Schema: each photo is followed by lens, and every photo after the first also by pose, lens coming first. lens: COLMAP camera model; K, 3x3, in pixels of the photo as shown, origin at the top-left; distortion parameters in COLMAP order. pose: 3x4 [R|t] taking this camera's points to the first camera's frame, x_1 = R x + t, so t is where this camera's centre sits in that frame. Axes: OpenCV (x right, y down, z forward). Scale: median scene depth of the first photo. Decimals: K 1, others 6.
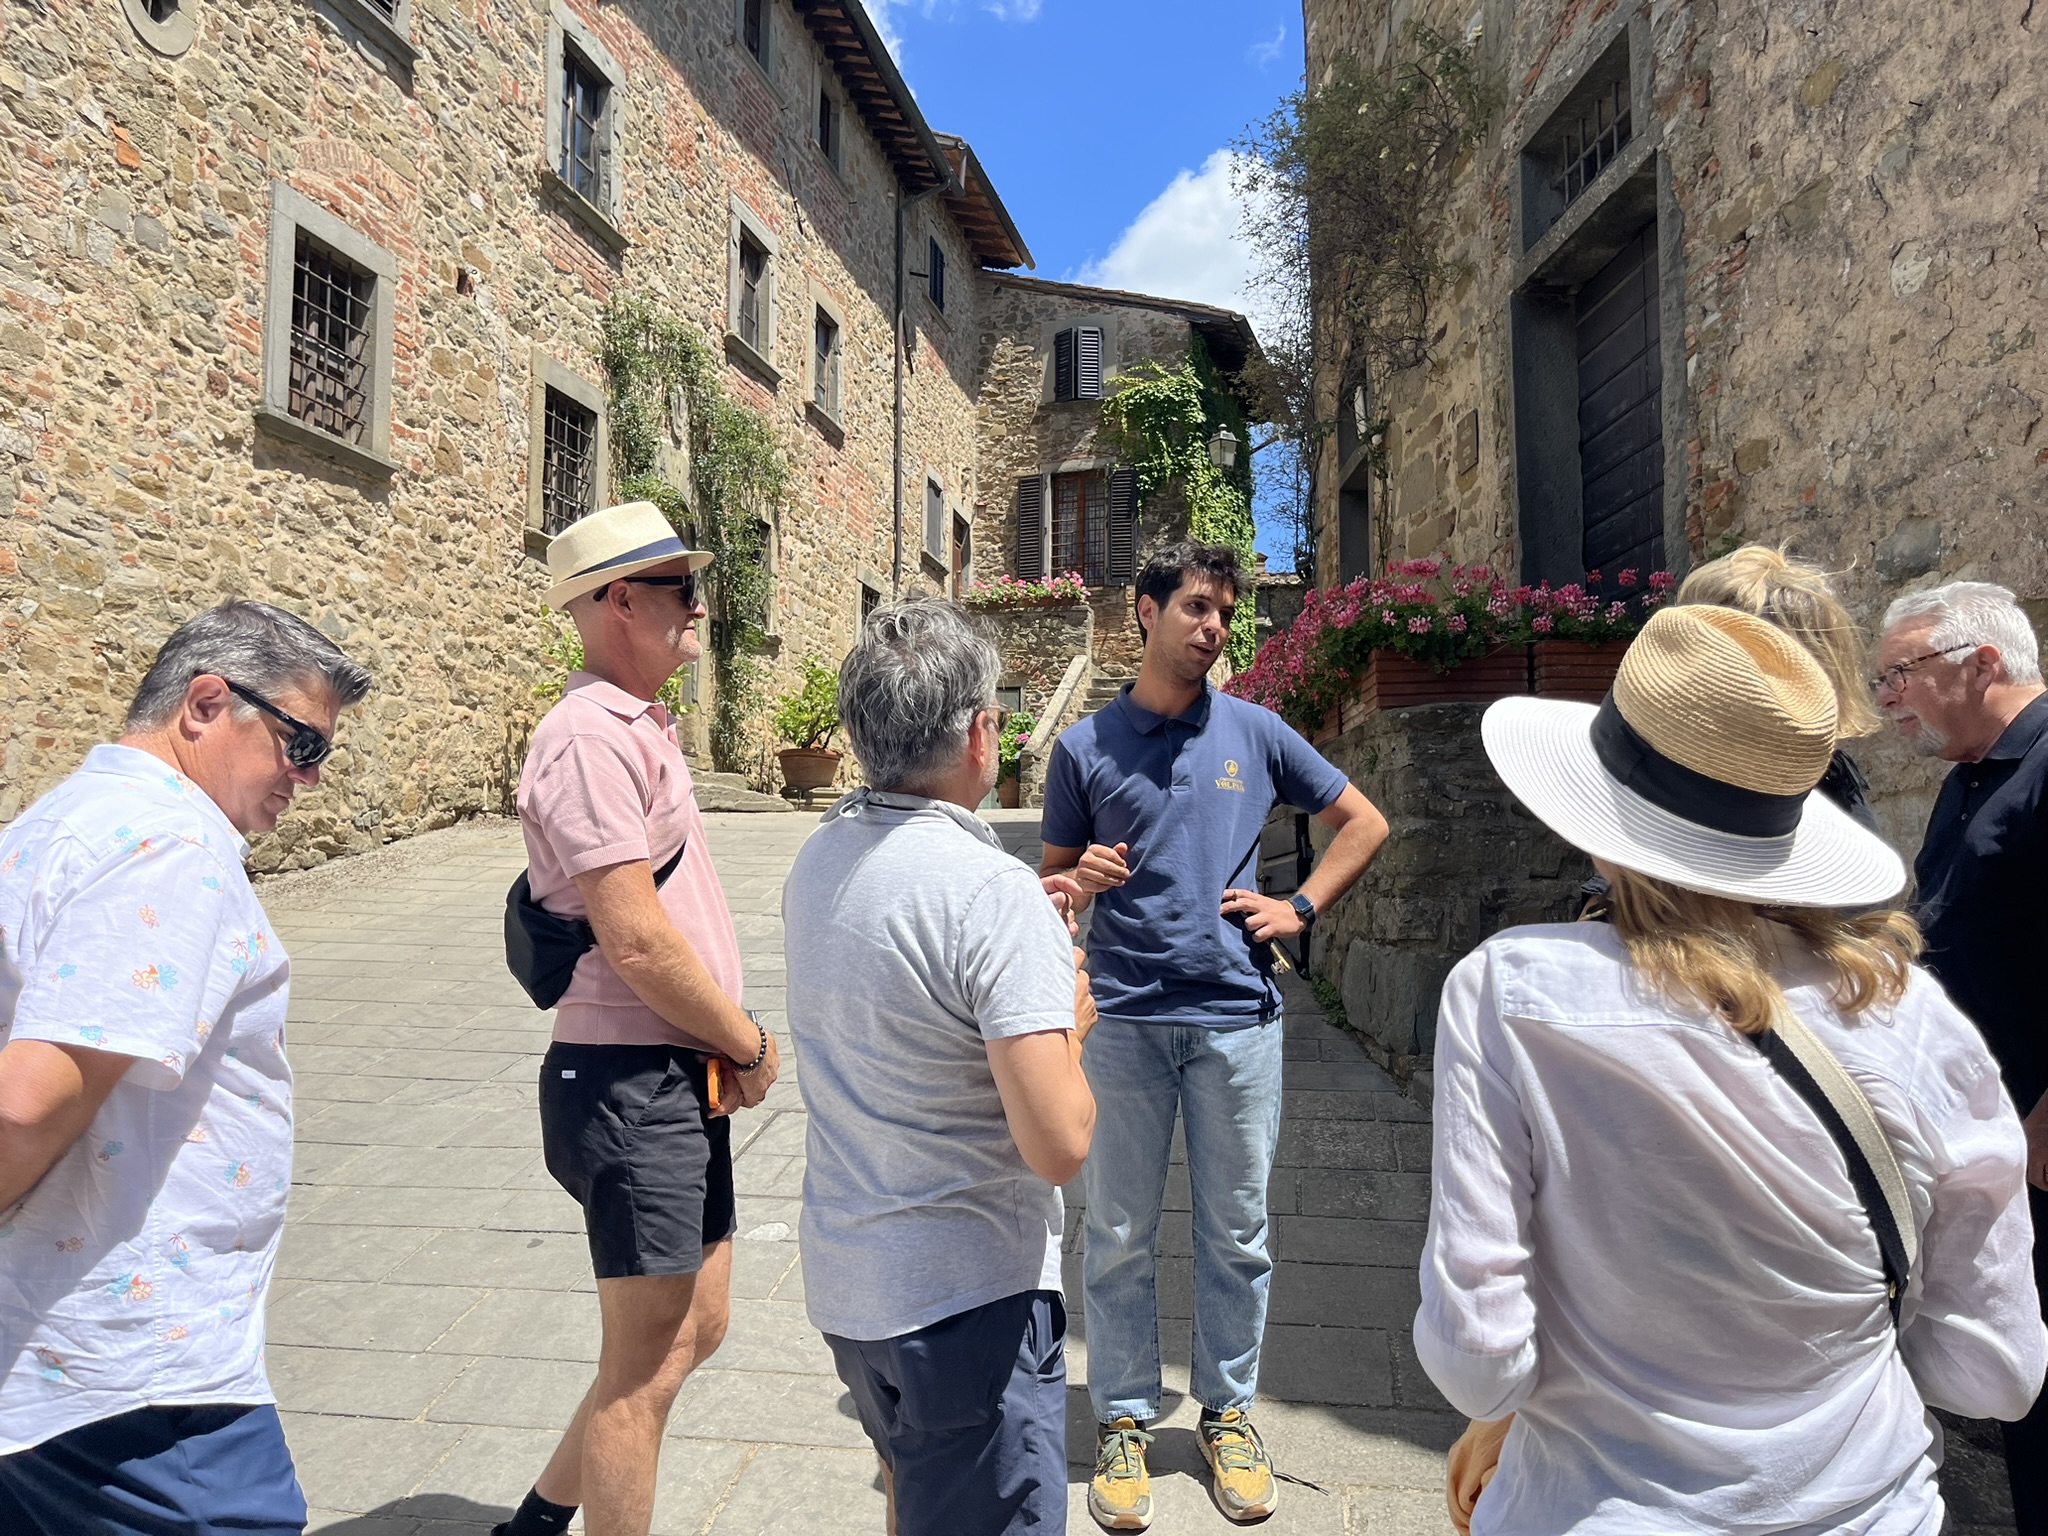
lens RADIAL K [[1550.3, 0, 1028.6], [0, 1550.3, 762.5], [0, 0, 1]] dist [-0.066487, -0.027112]
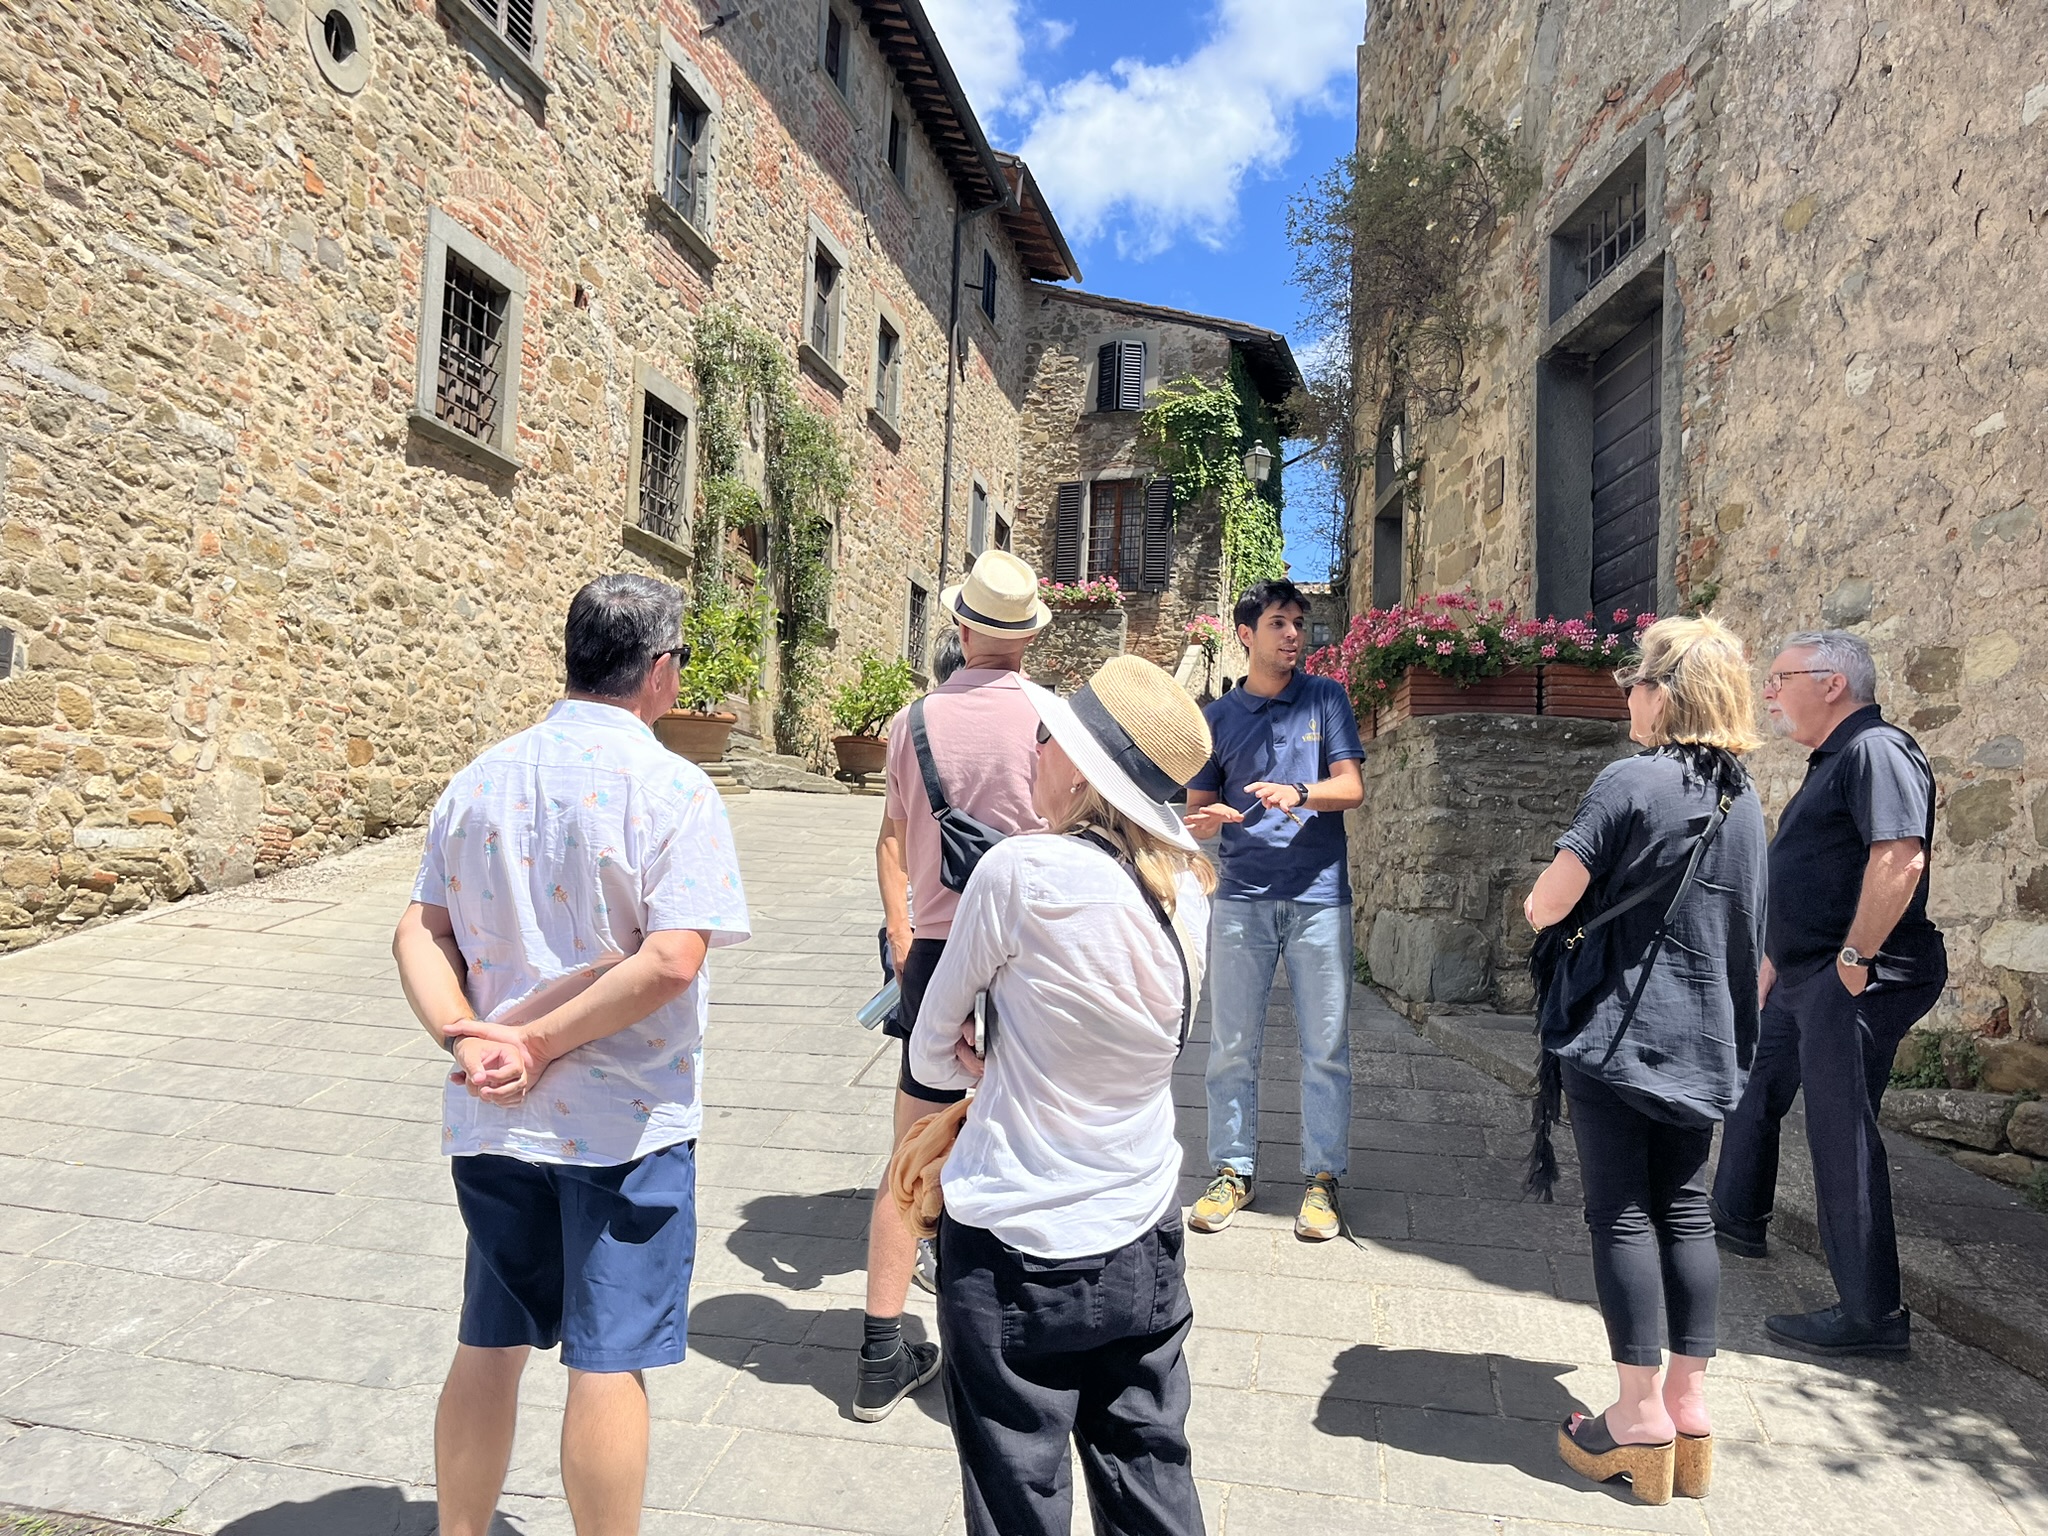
lens RADIAL K [[1550.3, 0, 1015.2], [0, 1550.3, 774.1], [0, 0, 1]] dist [-0.066487, -0.027112]
pose [[0.999149, 0.037878, -0.016304, -0.033096], [-0.037731, 0.999245, 0.009279, 0.006113], [0.016643, -0.008656, 0.999824, -0.114706]]
